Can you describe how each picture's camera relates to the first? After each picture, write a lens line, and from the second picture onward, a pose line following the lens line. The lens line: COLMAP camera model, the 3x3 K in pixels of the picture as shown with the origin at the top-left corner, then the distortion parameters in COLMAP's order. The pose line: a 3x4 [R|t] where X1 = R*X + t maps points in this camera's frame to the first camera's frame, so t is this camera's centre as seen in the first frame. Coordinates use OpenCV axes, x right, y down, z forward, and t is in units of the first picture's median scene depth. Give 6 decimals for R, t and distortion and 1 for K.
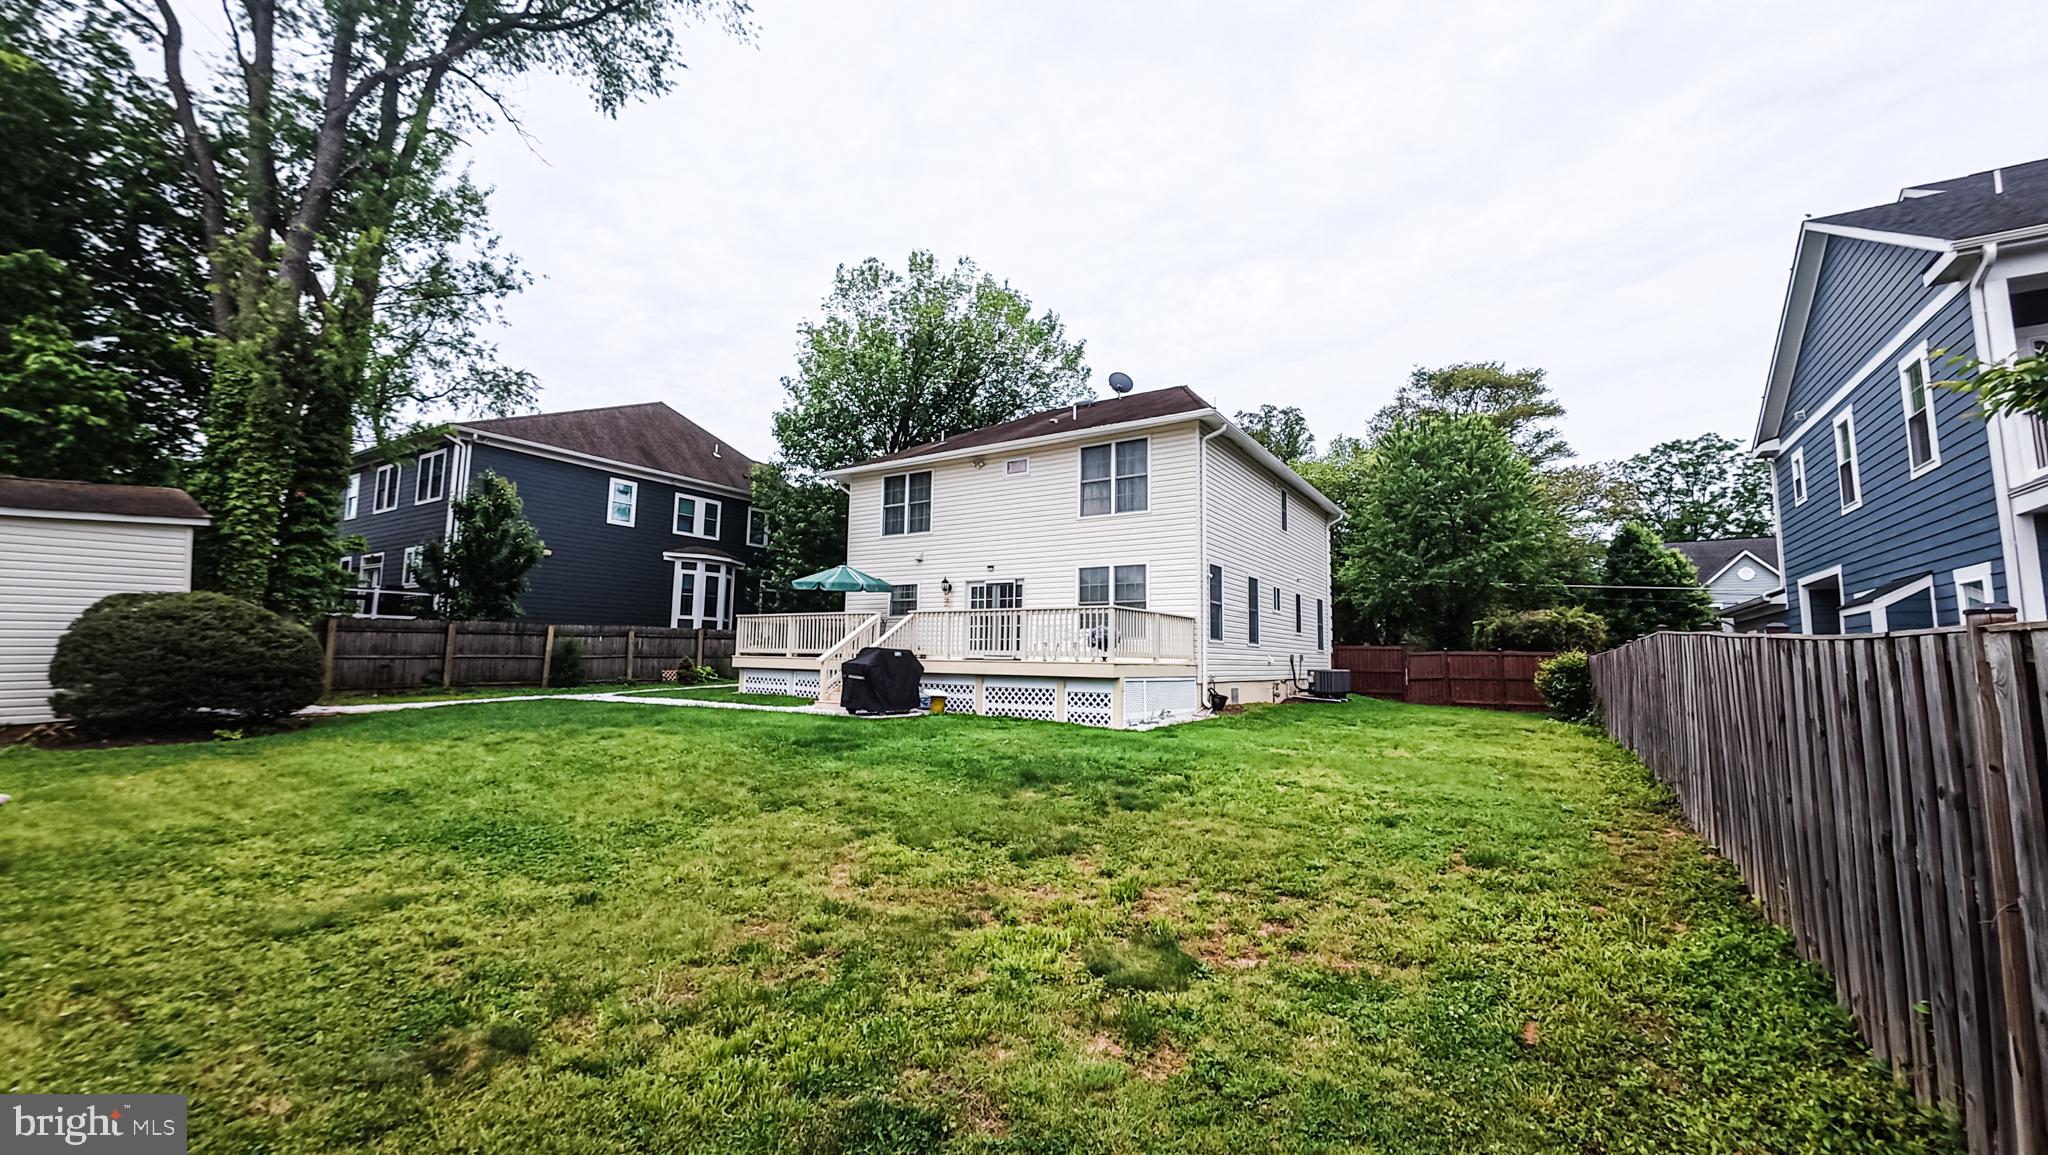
lens RADIAL K [[790.7, 0, 1036.1], [0, 790.7, 579.8], [0, 0, 1]] dist [-0.002021, -0.001829]
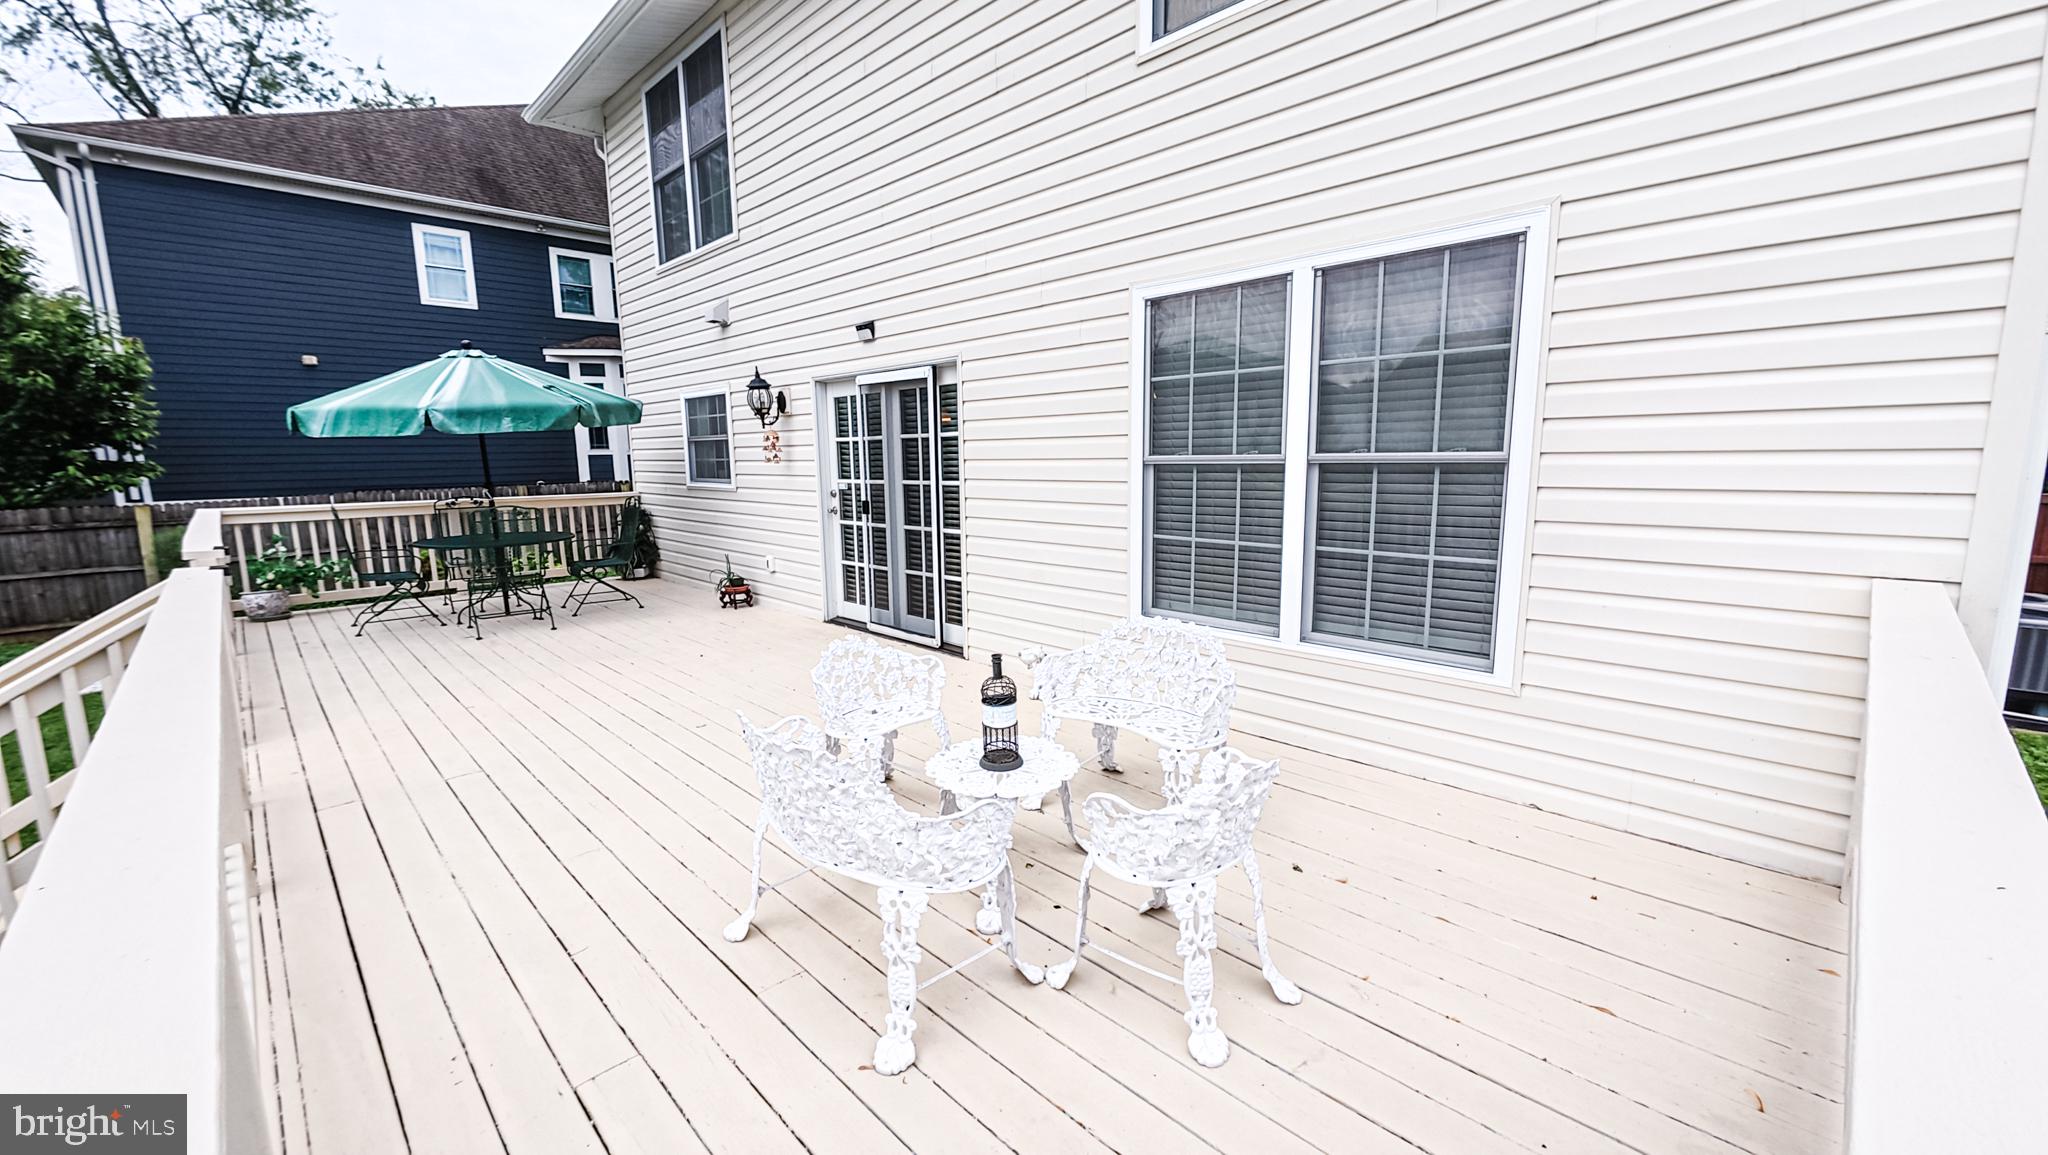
lens RADIAL K [[790.7, 0, 1029.1], [0, 790.7, 580.5], [0, 0, 1]] dist [-0.002021, -0.001829]
pose [[0.976204, 0.006815, -0.216746, 0.054619], [0.049813, 0.965731, 0.254721, 0.002349], [0.211054, -0.259456, 0.942411, 0.583051]]
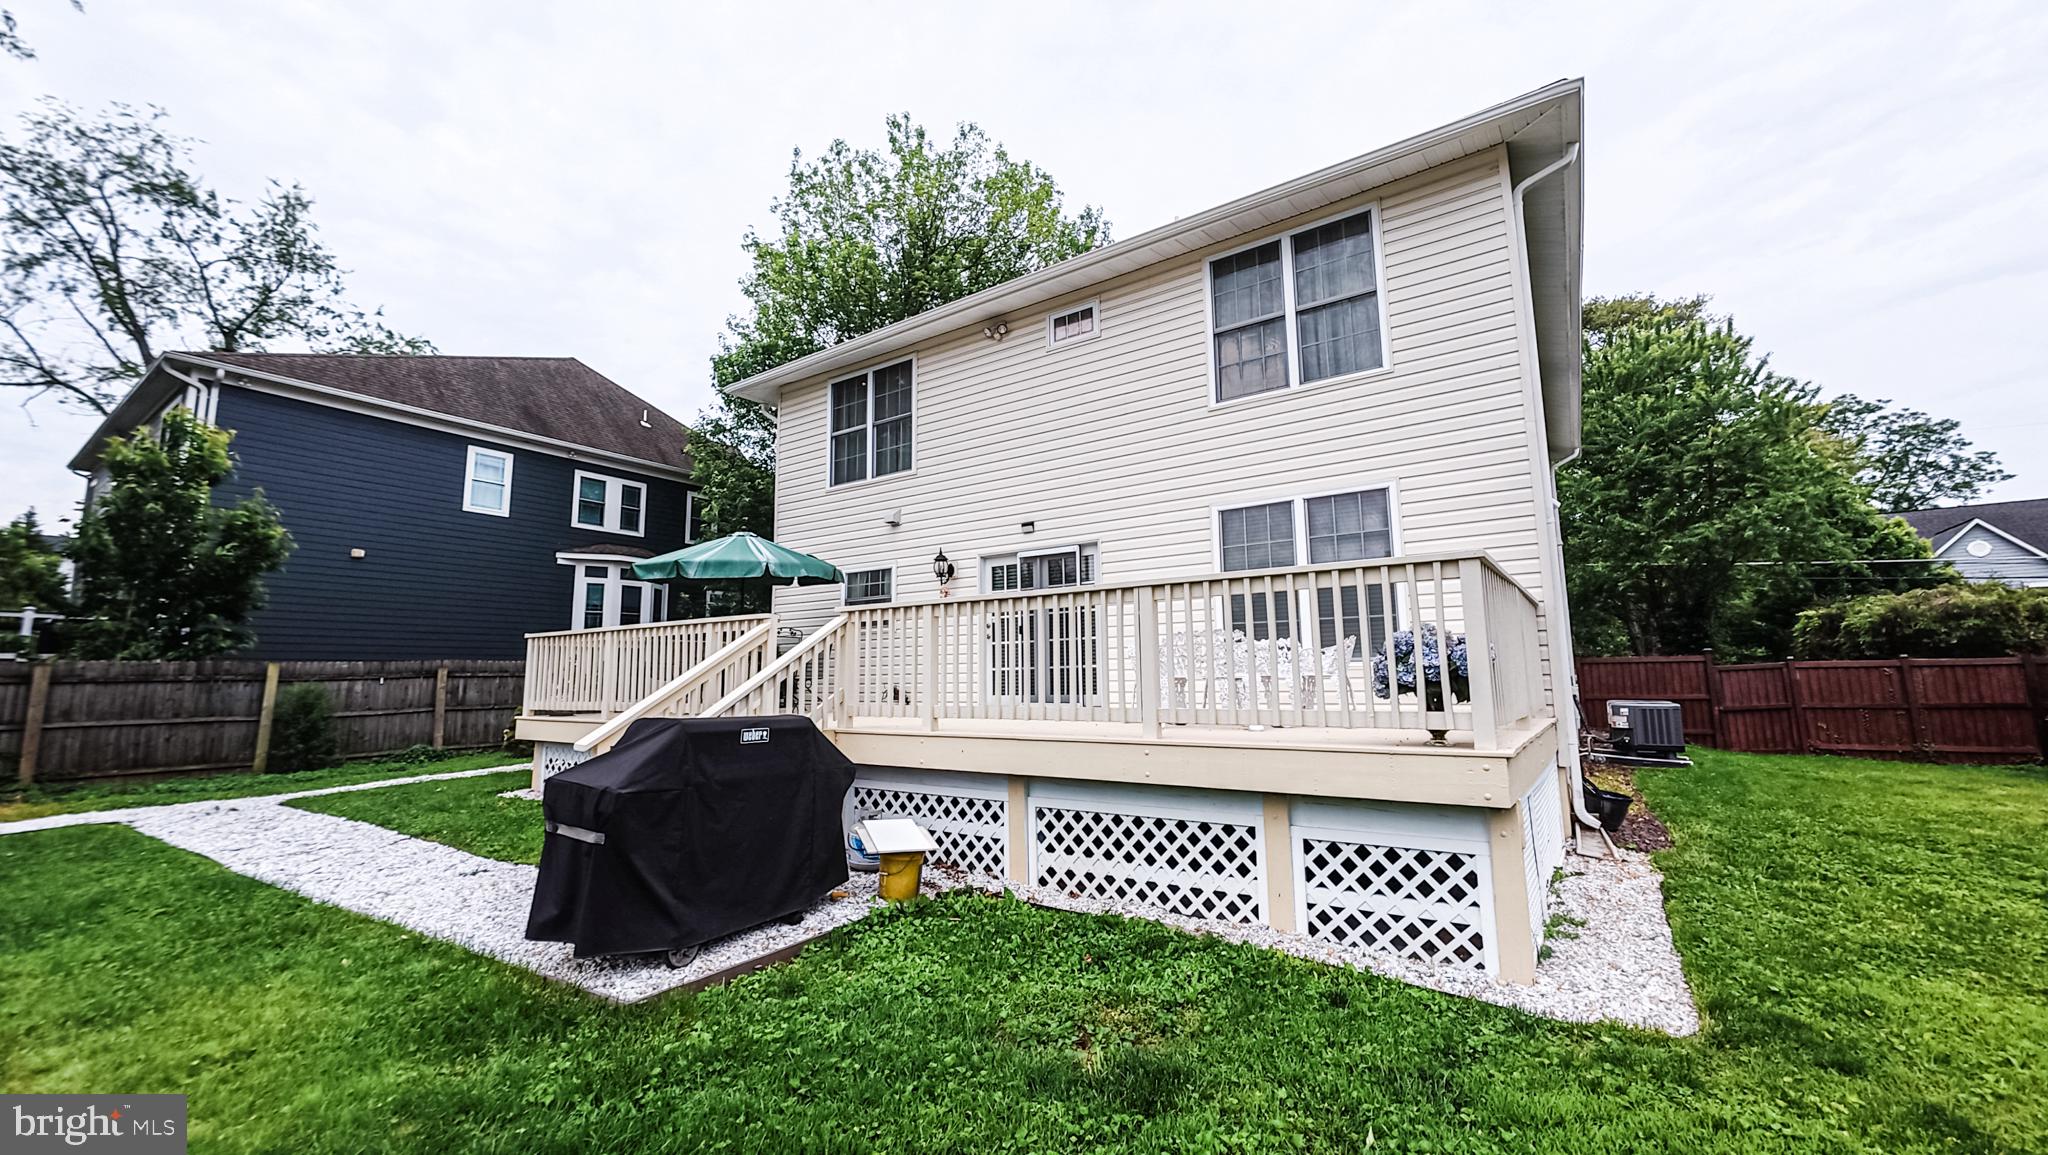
lens RADIAL K [[790.7, 0, 1033.0], [0, 790.7, 580.6], [0, 0, 1]] dist [-0.002021, -0.001829]
pose [[0.998978, -0.032737, -0.031169, -0.032315], [0.032053, 0.999240, -0.022177, 0.025381], [0.031871, 0.021155, 0.999268, 0.404399]]
